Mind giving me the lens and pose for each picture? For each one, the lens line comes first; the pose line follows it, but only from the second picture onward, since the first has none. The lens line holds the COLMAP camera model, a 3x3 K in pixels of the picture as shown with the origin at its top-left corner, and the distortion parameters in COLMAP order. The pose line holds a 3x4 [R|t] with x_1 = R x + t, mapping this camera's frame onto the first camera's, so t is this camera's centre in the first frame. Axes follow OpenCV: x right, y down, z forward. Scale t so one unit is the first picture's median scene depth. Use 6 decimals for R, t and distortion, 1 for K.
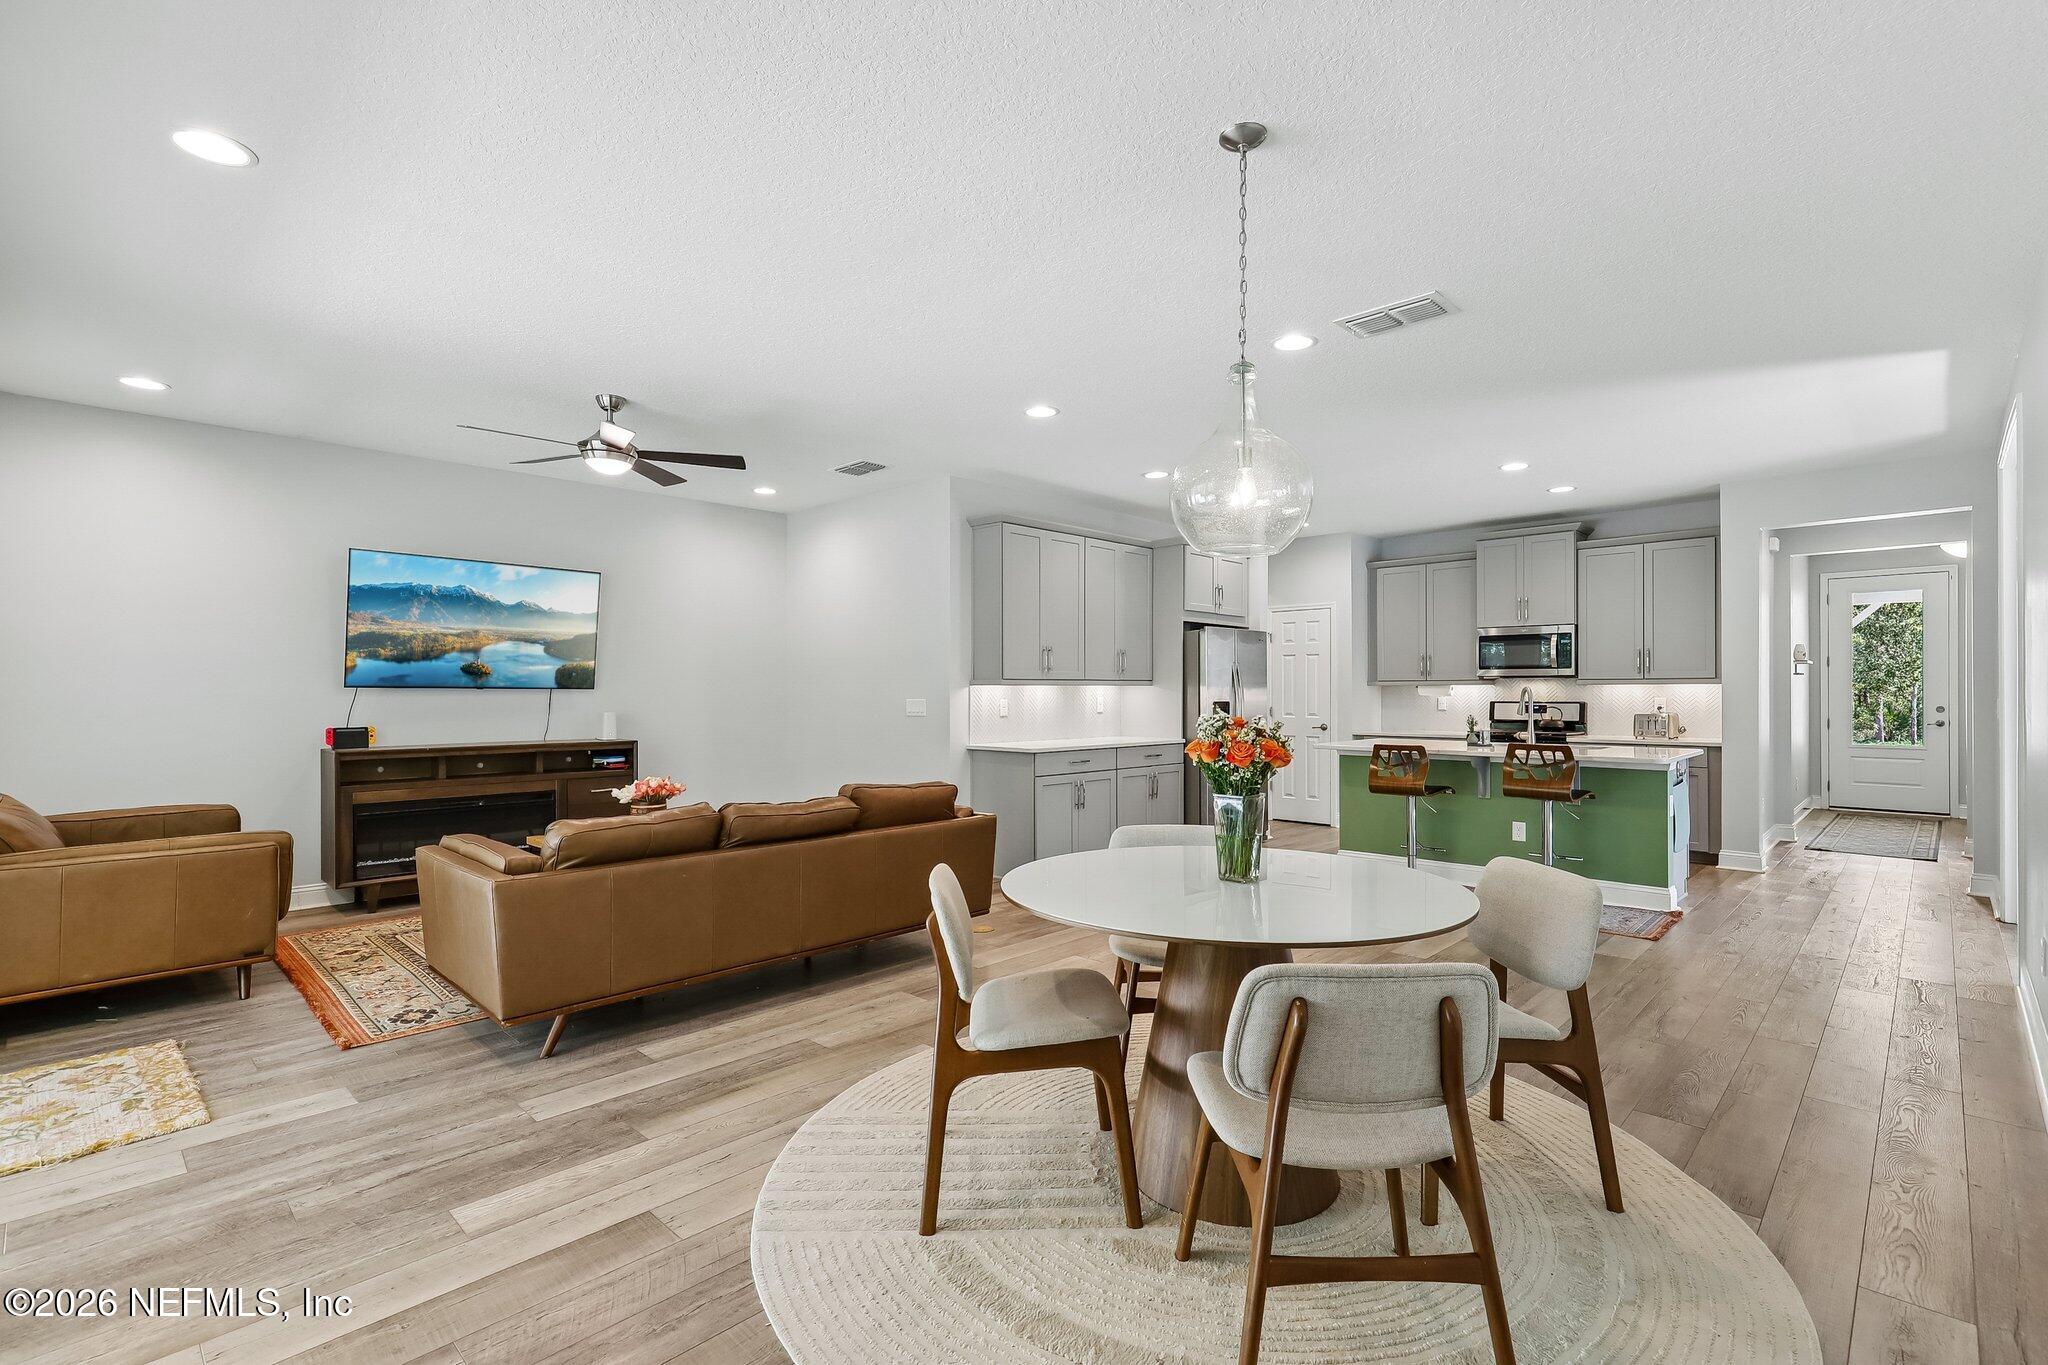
lens RADIAL K [[945.9, 0, 1038.4], [0, 945.9, 694.5], [0, 0, 1]] dist [0.000514, 0.001140]
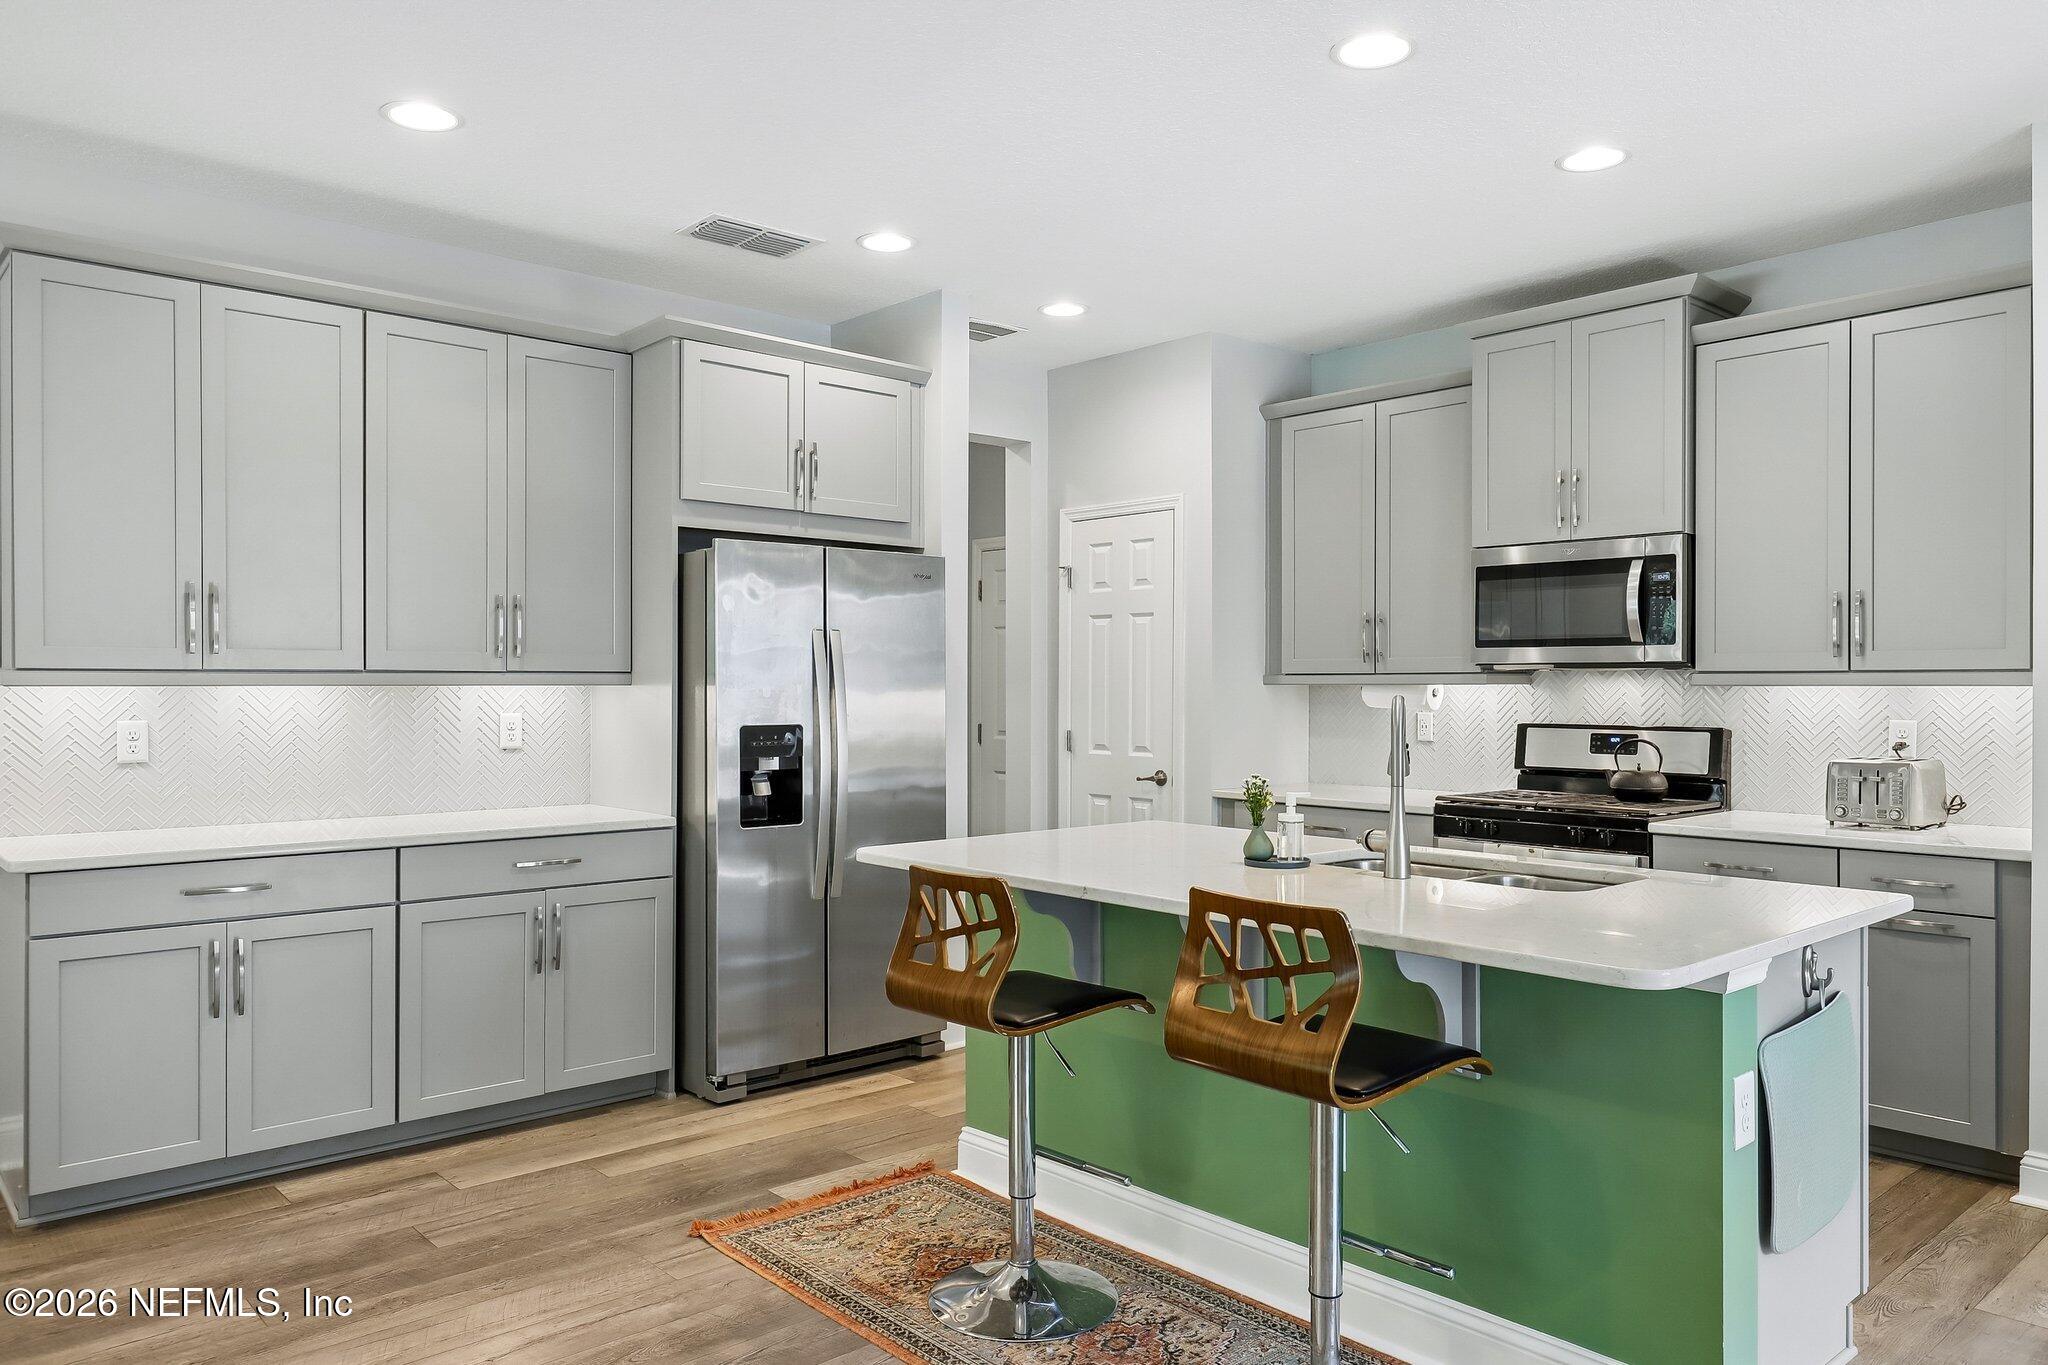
lens RADIAL K [[1418.5, 0, 1042.4], [0, 1418.5, 693.9], [0, 0, 1]] dist [-0.010344, -0.002618]
pose [[0.997974, 0.004148, -0.063481, 0.401017], [-0.004010, 0.999989, 0.002296, -0.008569], [0.063490, -0.002037, 0.997980, 0.466388]]
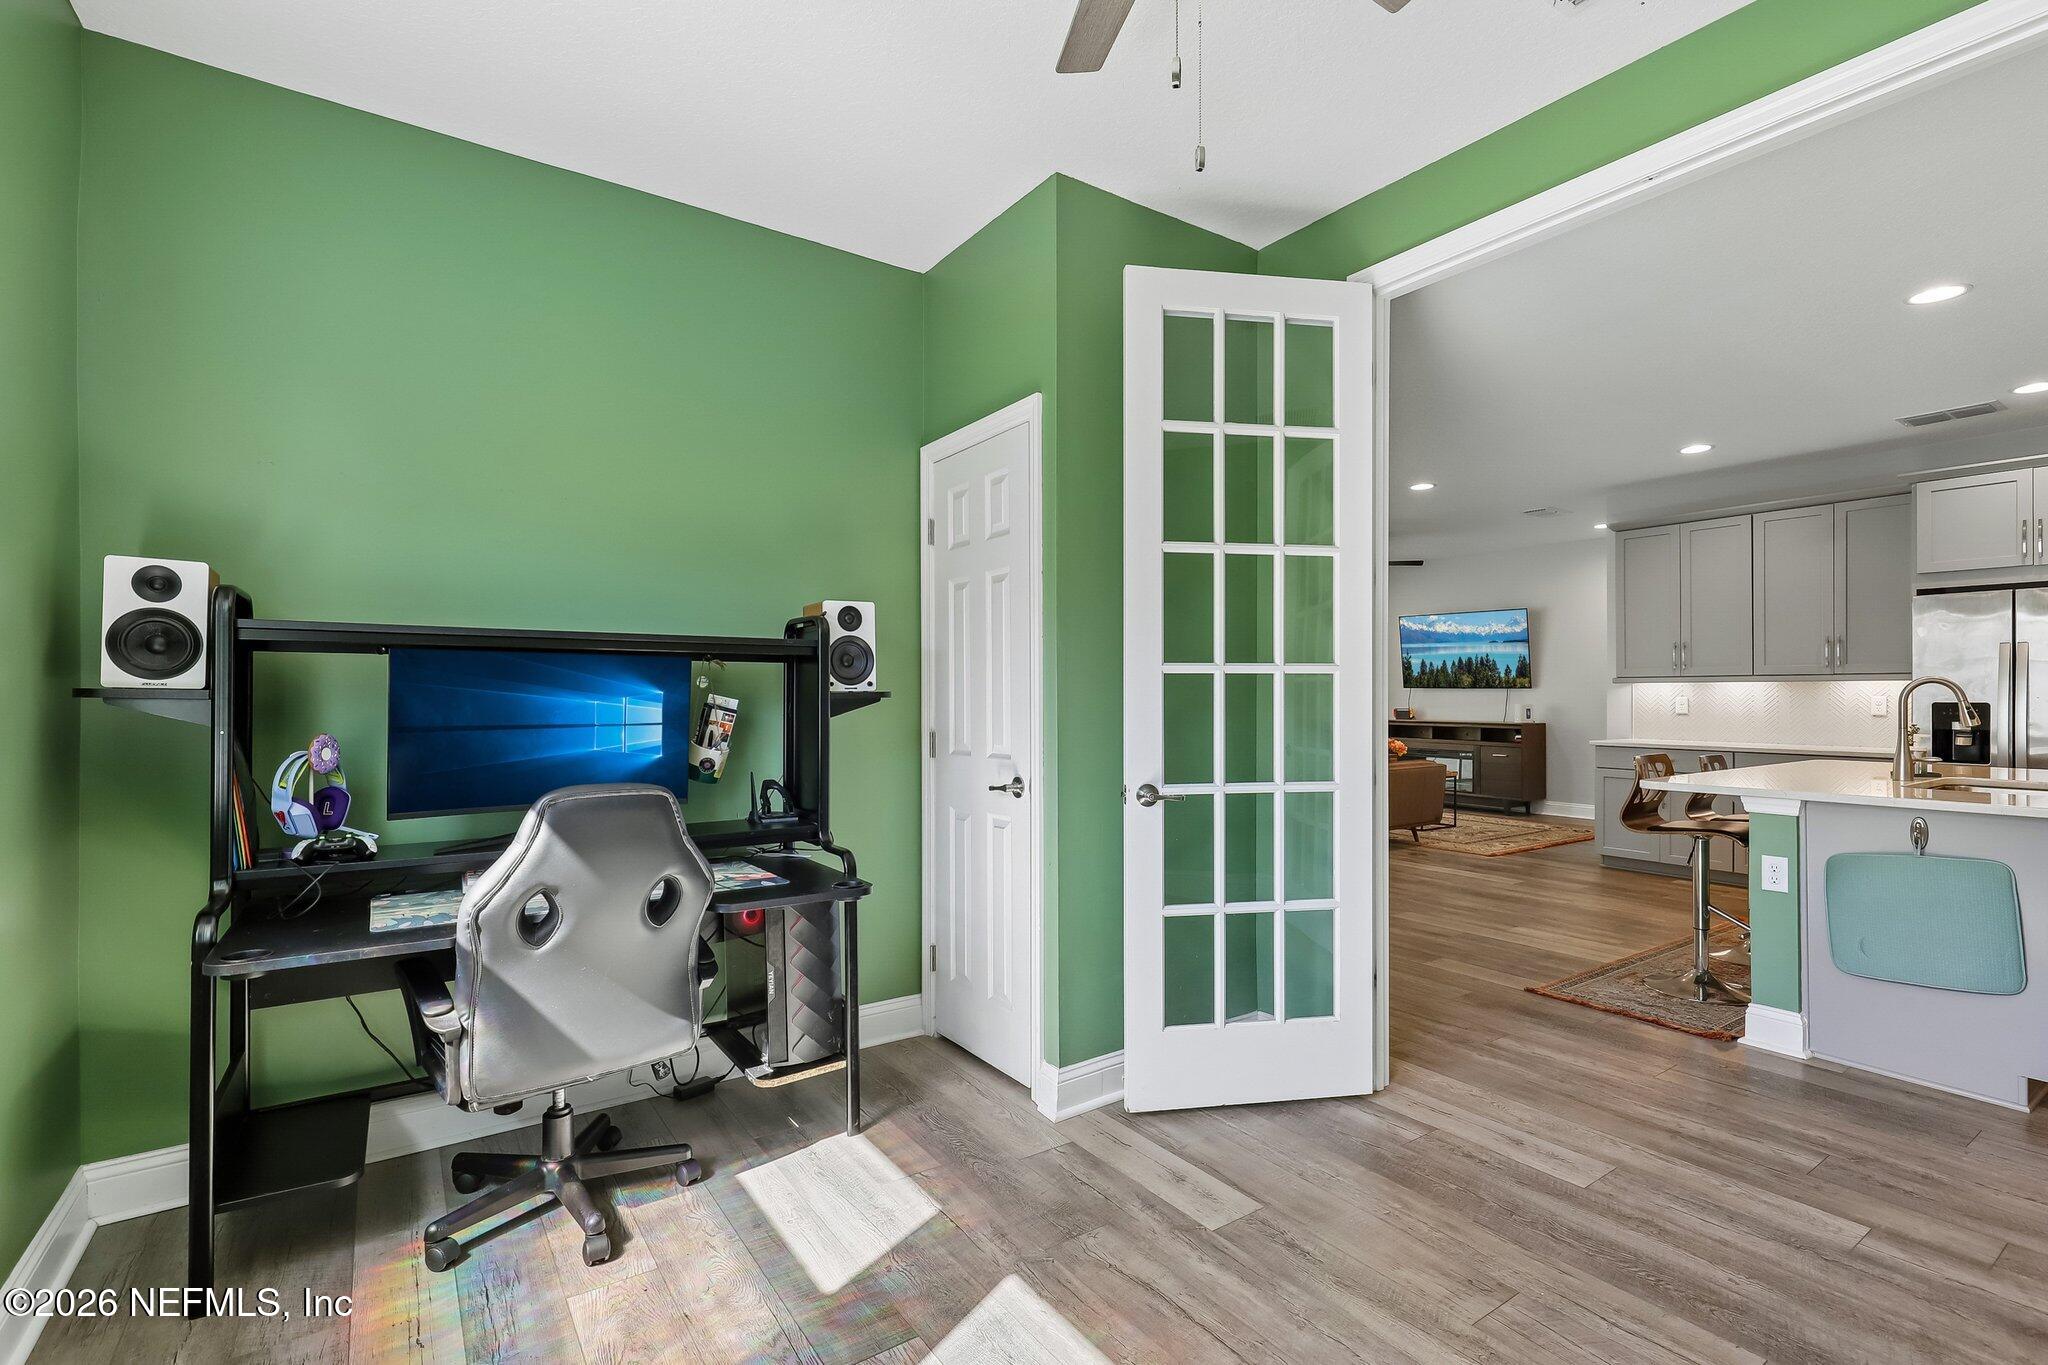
lens RADIAL K [[945.9, 0, 1028.2], [0, 945.9, 693.1], [0, 0, 1]] dist [0.000514, 0.001140]
pose [[-0.206027, -0.000537, -0.978546, 1.144641], [-0.004983, 0.999987, 0.000500, 0.005056], [0.978534, 0.004979, -0.206028, 0.563197]]
